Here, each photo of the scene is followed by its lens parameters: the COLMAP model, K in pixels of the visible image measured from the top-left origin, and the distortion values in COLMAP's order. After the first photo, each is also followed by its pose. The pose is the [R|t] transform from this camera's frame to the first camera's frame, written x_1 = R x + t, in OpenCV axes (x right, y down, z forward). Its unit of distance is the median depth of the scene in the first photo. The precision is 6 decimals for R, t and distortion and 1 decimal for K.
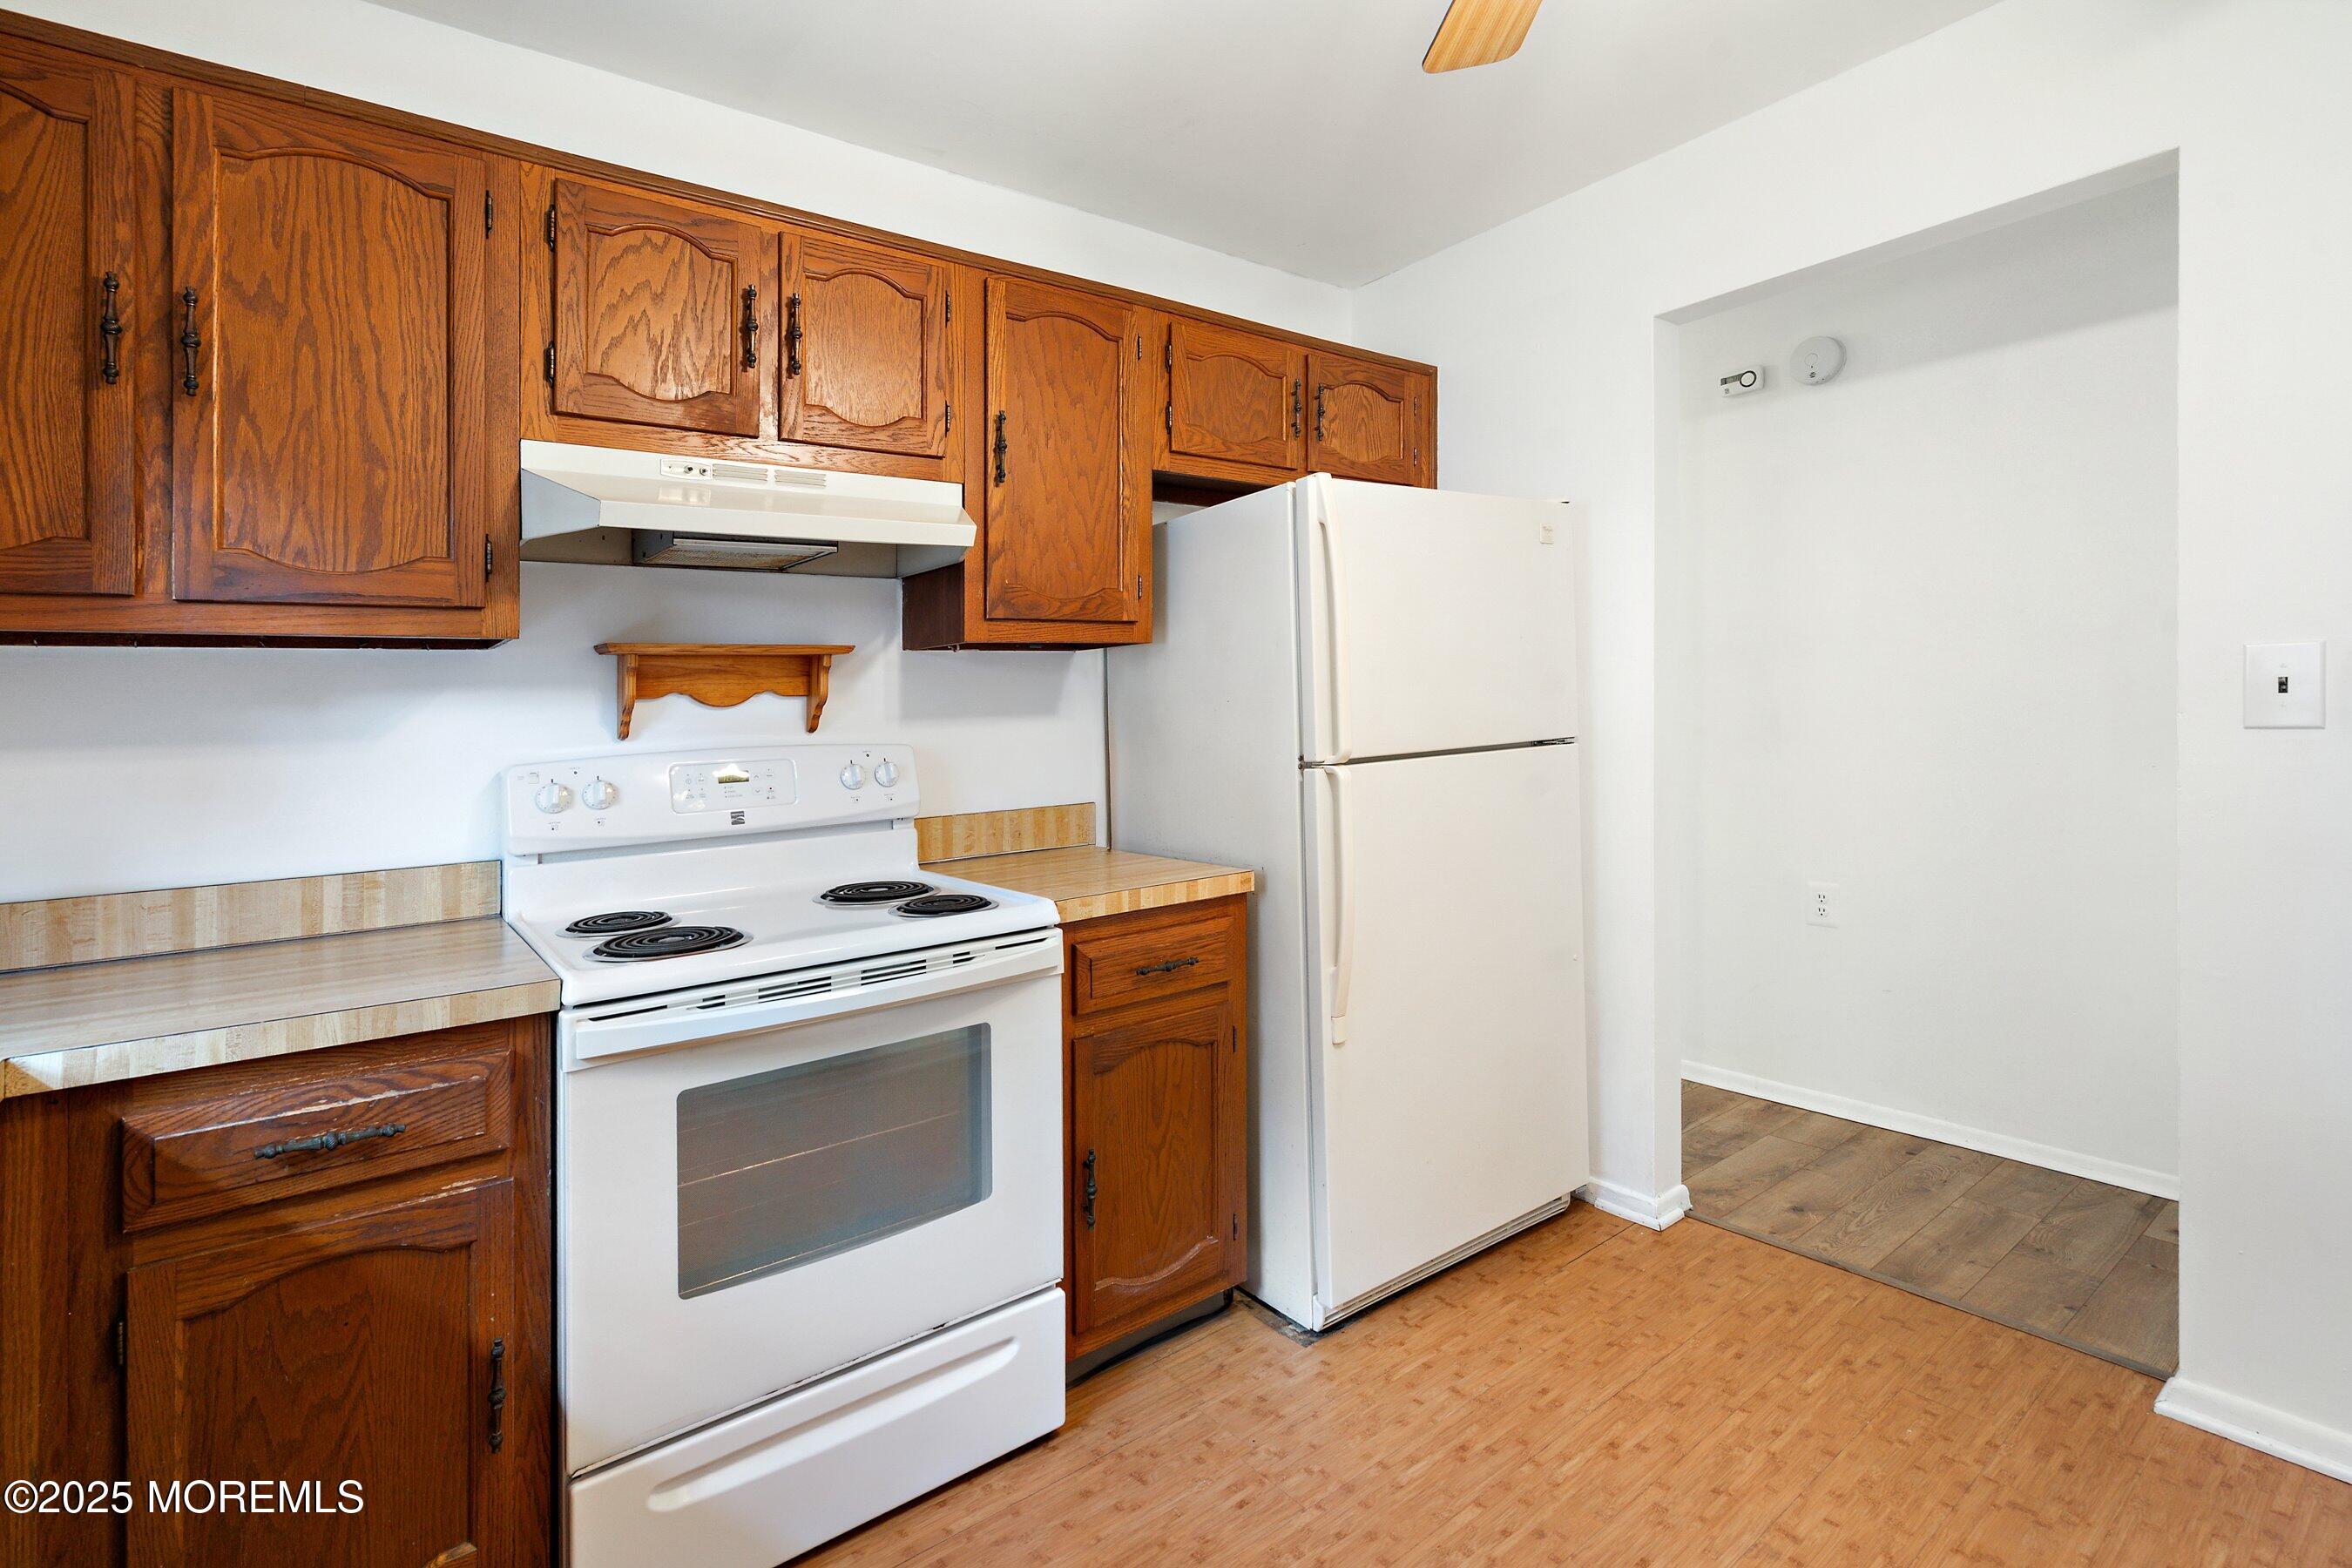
lens RADIAL K [[1079.1, 0, 1168.0], [0, 1079.1, 716.2], [0, 0, 1]] dist [-0.001243, 0.000025]
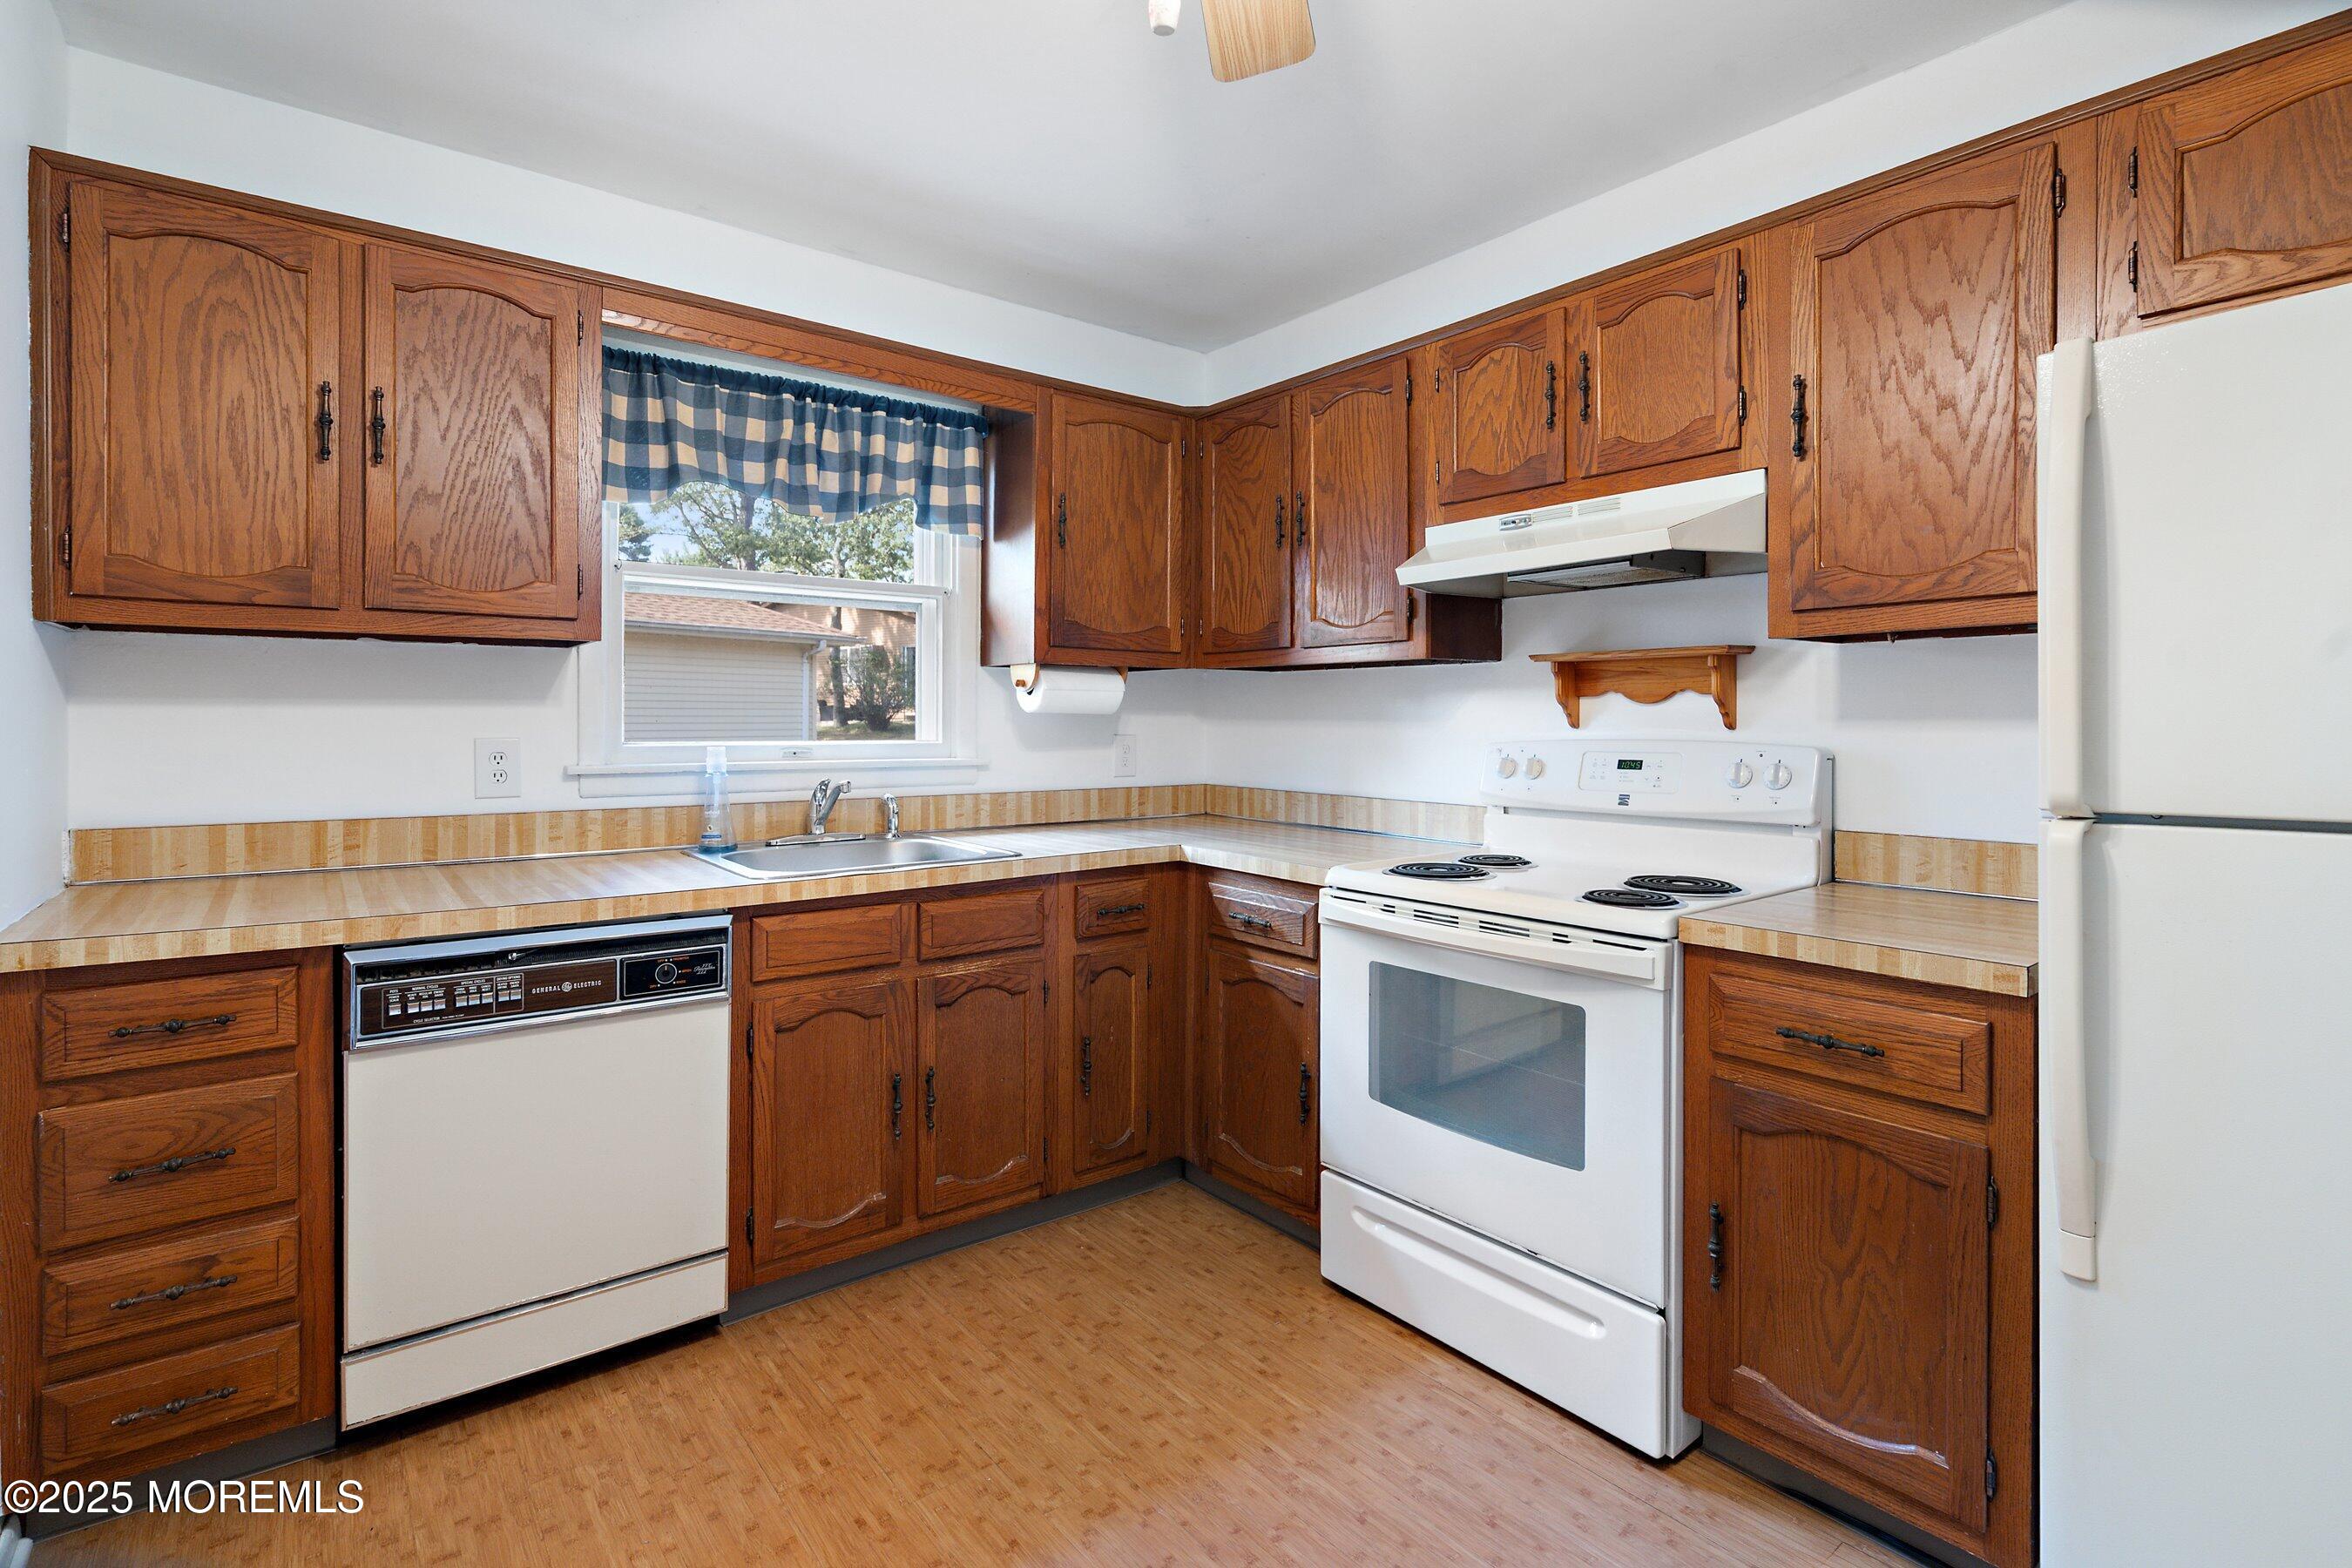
lens RADIAL K [[1120.4, 0, 1184.2], [0, 1120.4, 701.8], [0, 0, 1]] dist [-0.001911, -0.000265]
pose [[0.029987, 0.017685, -0.999394, 0.836647], [-0.005412, 0.999832, 0.017530, -0.031545], [0.999536, 0.004883, 0.030078, 0.521175]]
